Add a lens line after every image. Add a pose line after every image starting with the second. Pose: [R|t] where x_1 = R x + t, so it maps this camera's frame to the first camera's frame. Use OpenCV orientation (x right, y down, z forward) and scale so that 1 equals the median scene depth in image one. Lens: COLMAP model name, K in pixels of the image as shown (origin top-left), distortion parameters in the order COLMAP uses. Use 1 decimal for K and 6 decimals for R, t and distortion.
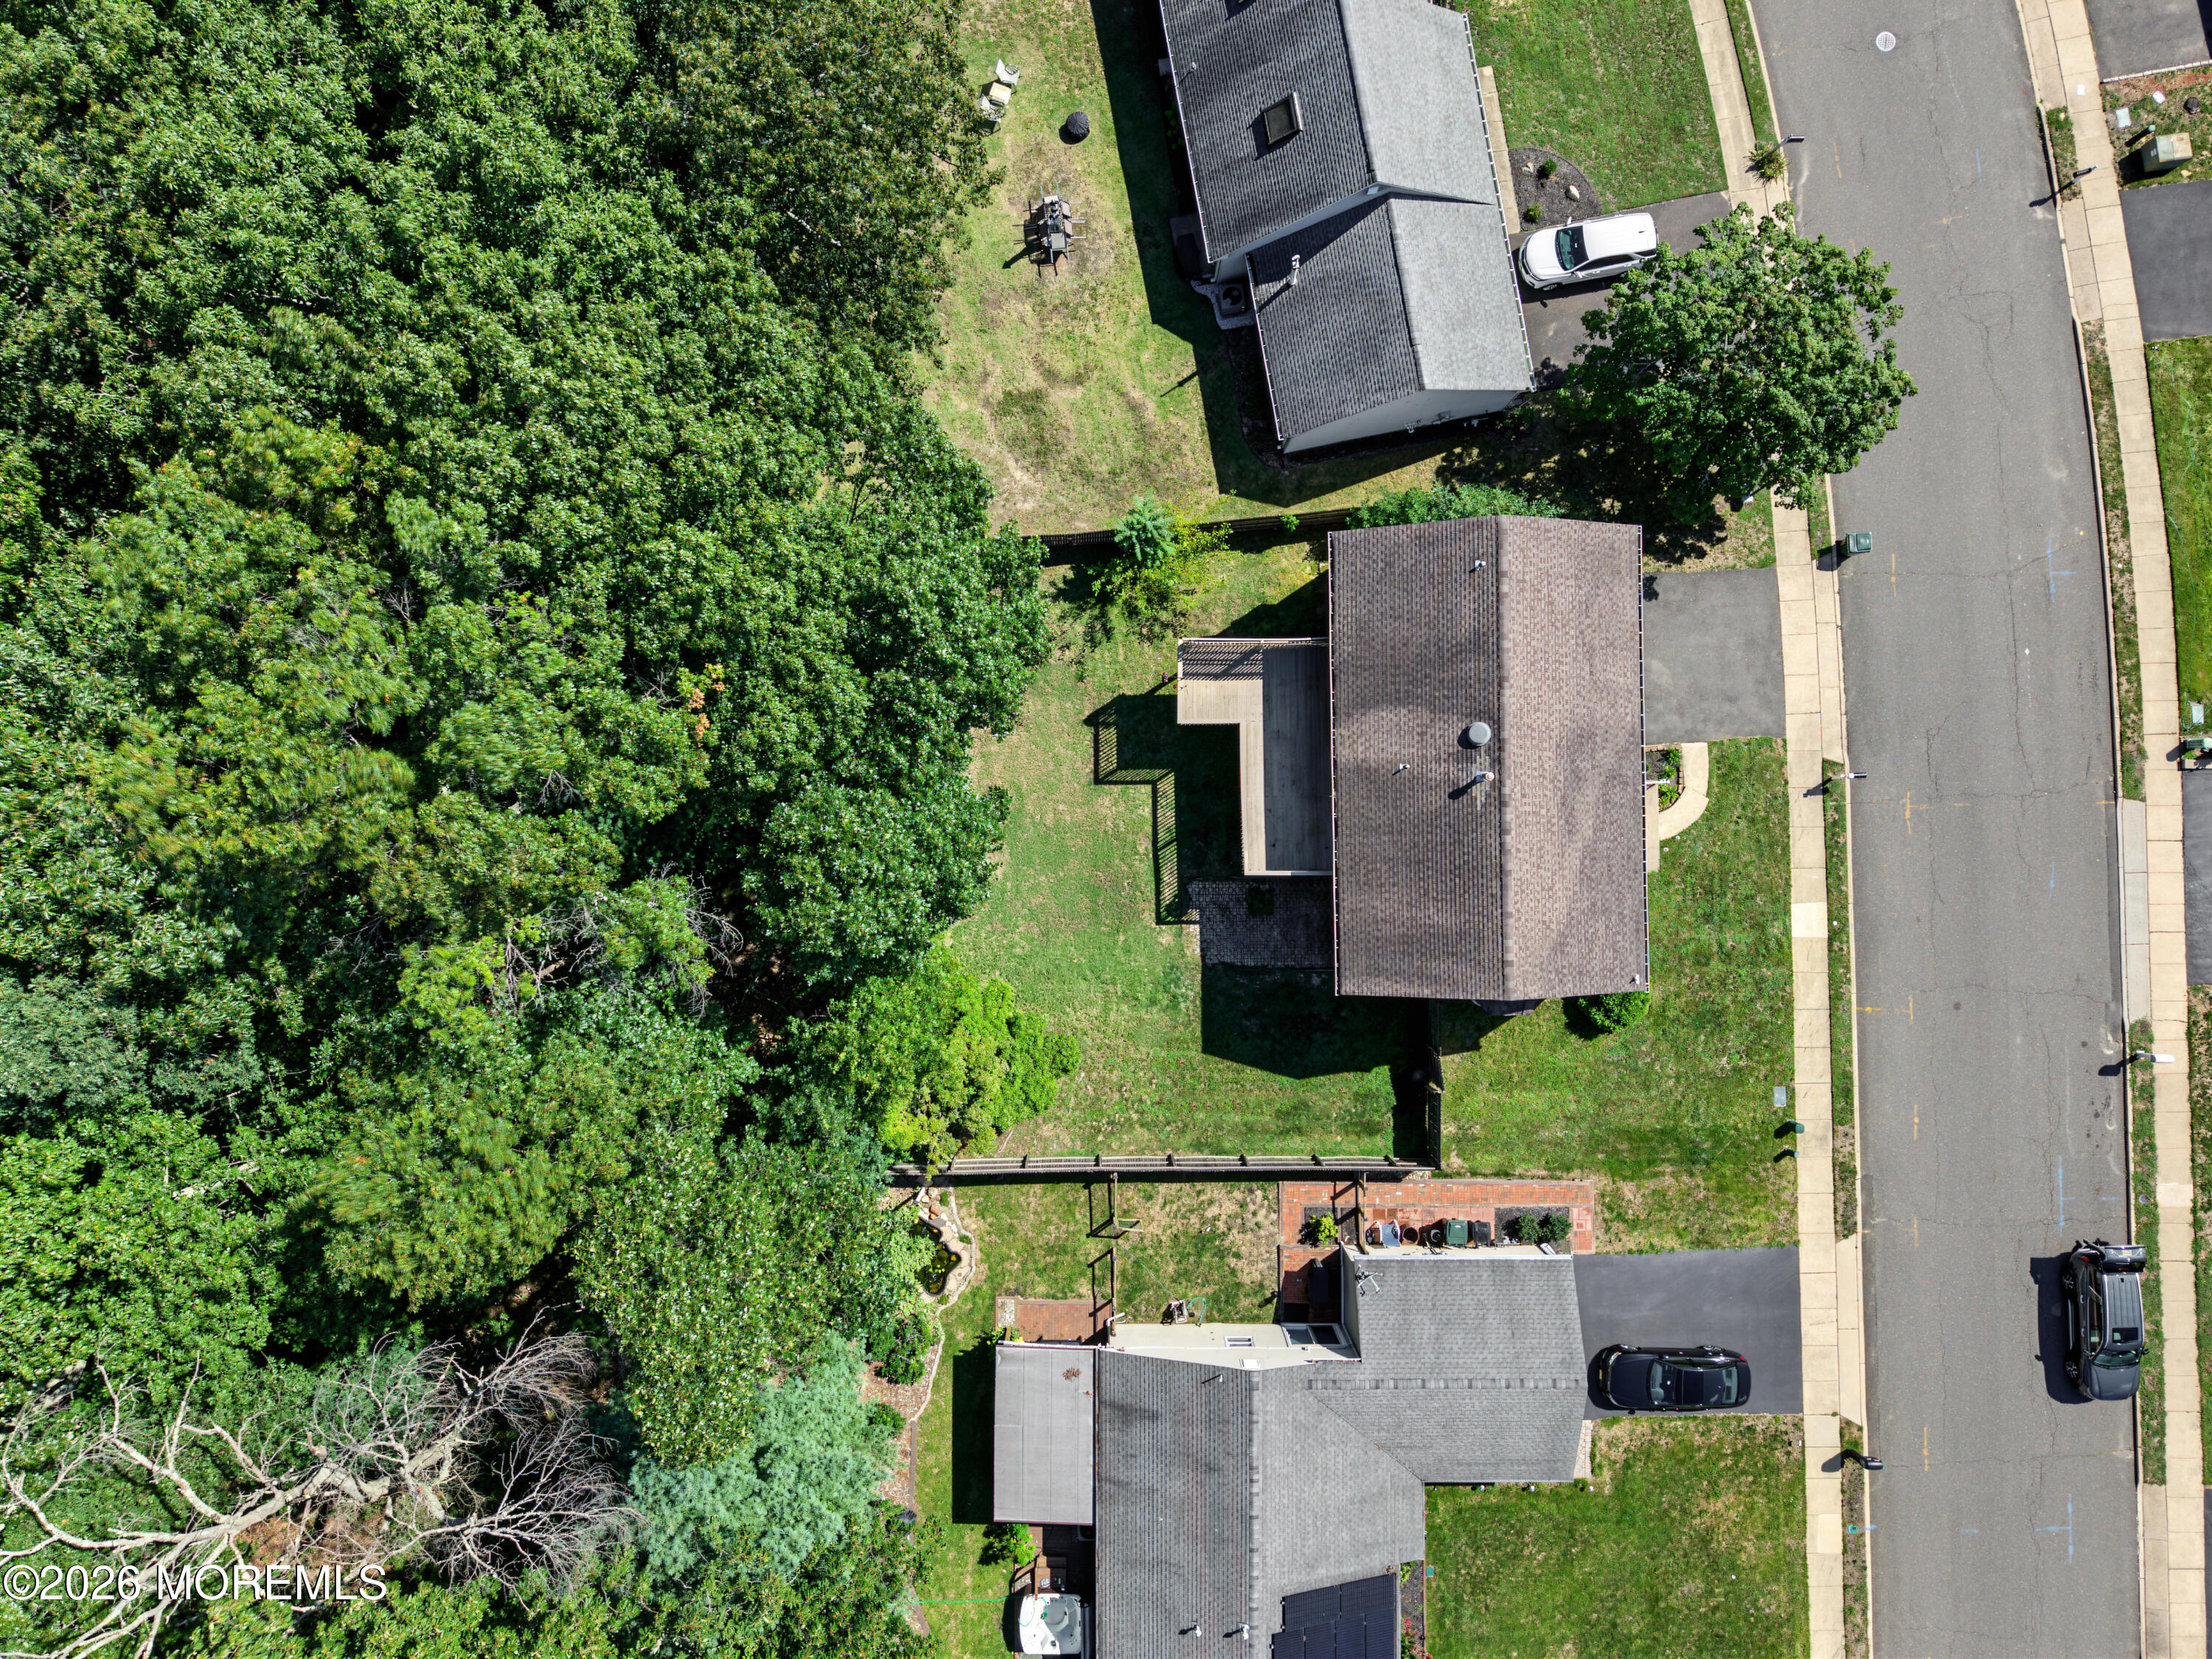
lens RADIAL K [[1479.4, 0, 1107.1], [0, 1479.4, 823.0], [0, 0, 1]] dist [0.021004, -0.013282]
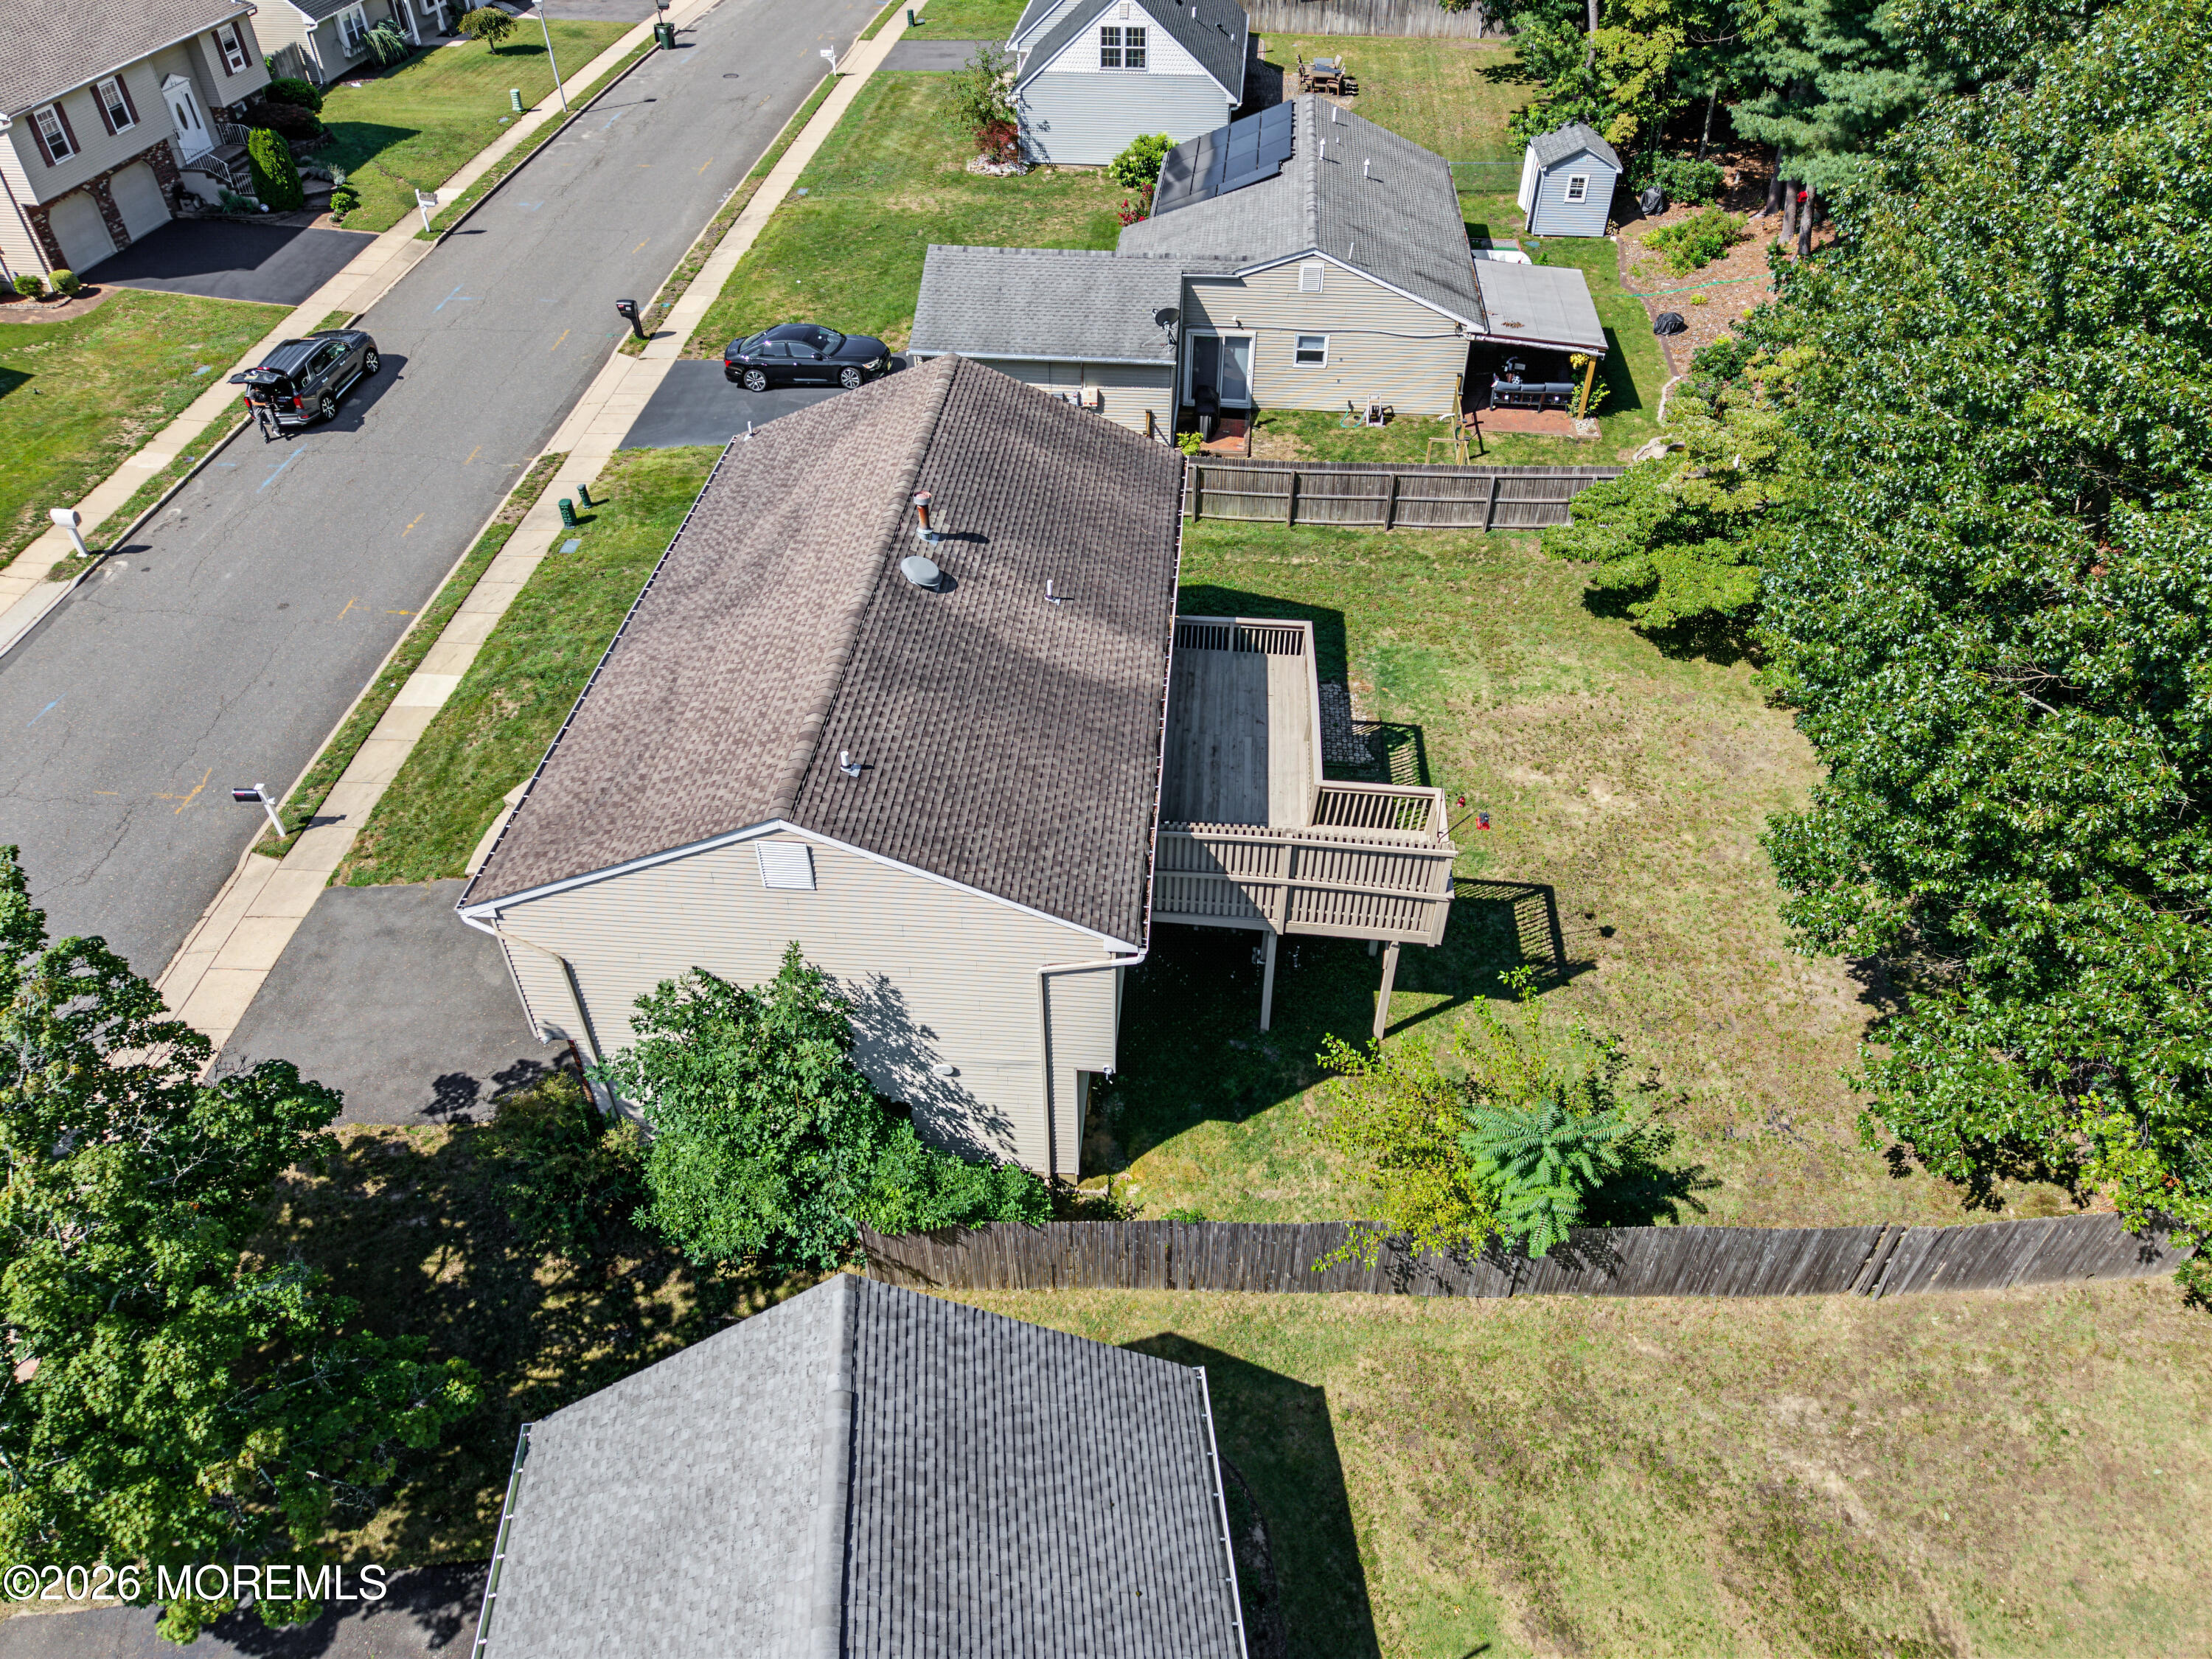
lens RADIAL K [[1479.4, 0, 1107.5], [0, 1479.4, 827.0], [0, 0, 1]] dist [0.021004, -0.013282]
pose [[-0.995210, -0.064840, 0.073167, 0.117946], [0.097762, -0.655712, 0.748655, -0.448327], [-0.000566, 0.752221, 0.658910, 0.612430]]
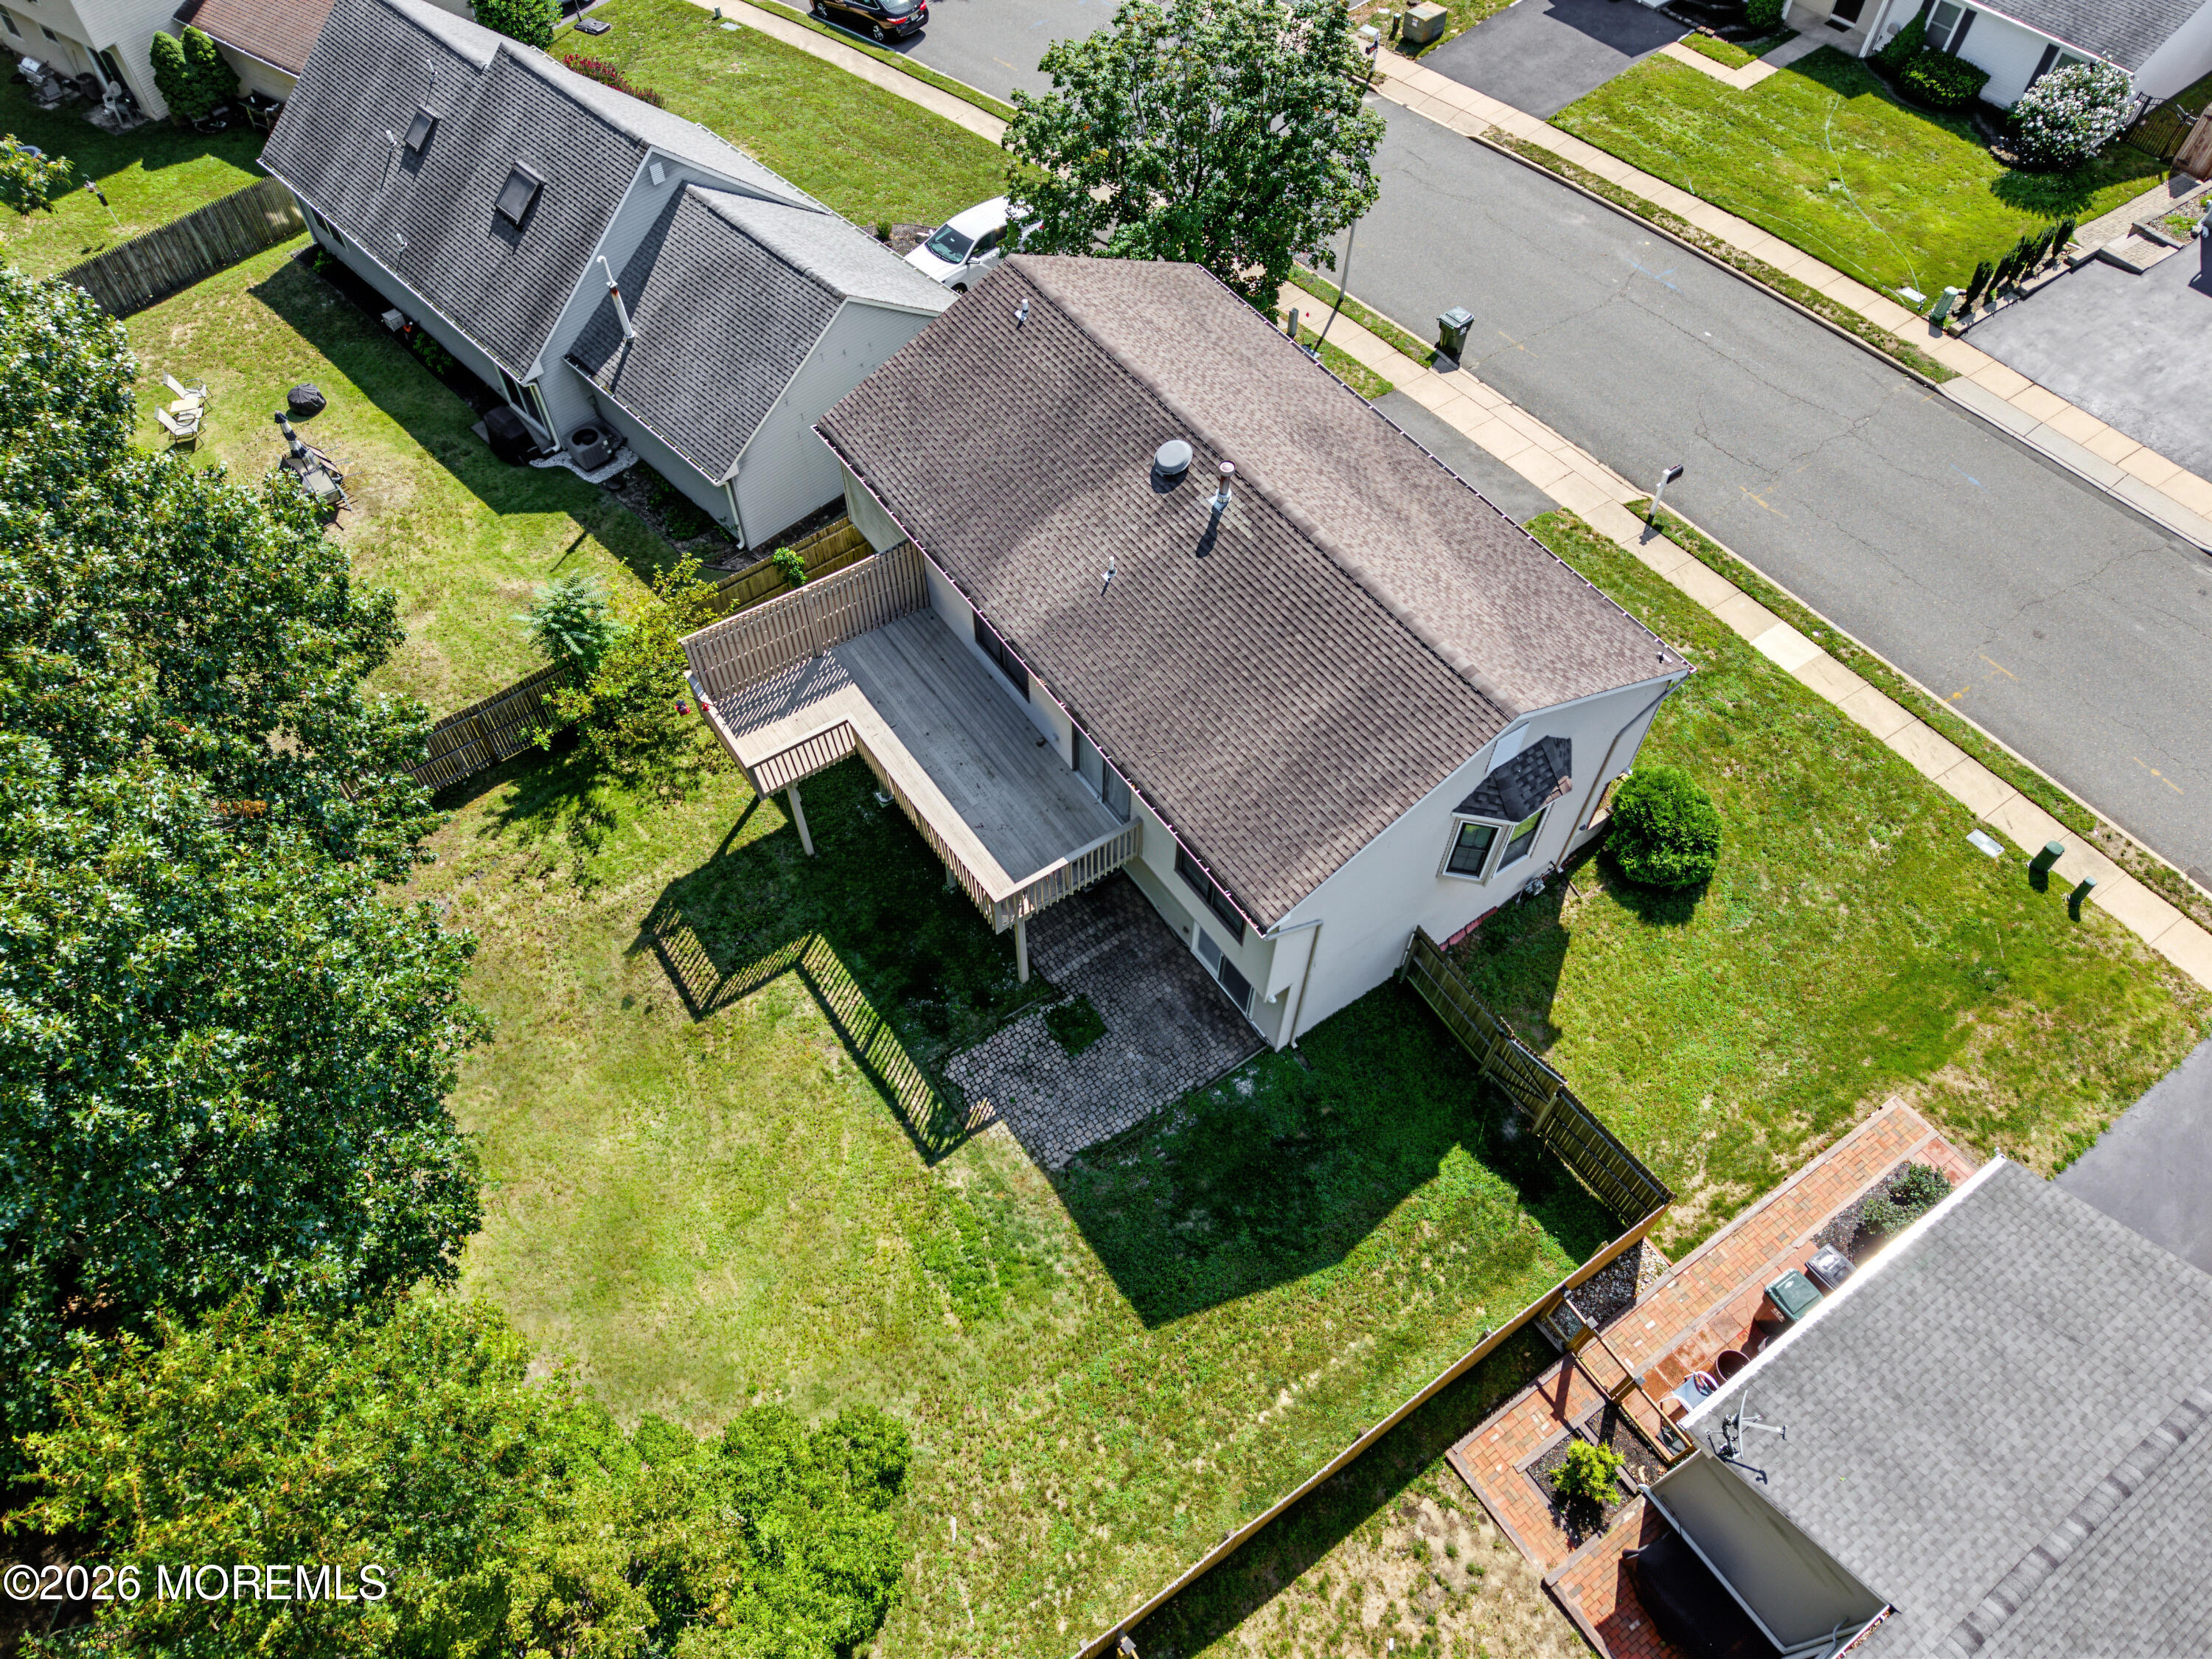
lens RADIAL K [[1479.4, 0, 1103.3], [0, 1479.4, 831.3], [0, 0, 1]] dist [0.021004, -0.013282]
pose [[0.828153, -0.456239, 0.325590, -0.030772], [0.560478, 0.679404, -0.473576, 0.265669], [-0.005143, 0.574679, 0.818363, 0.513014]]
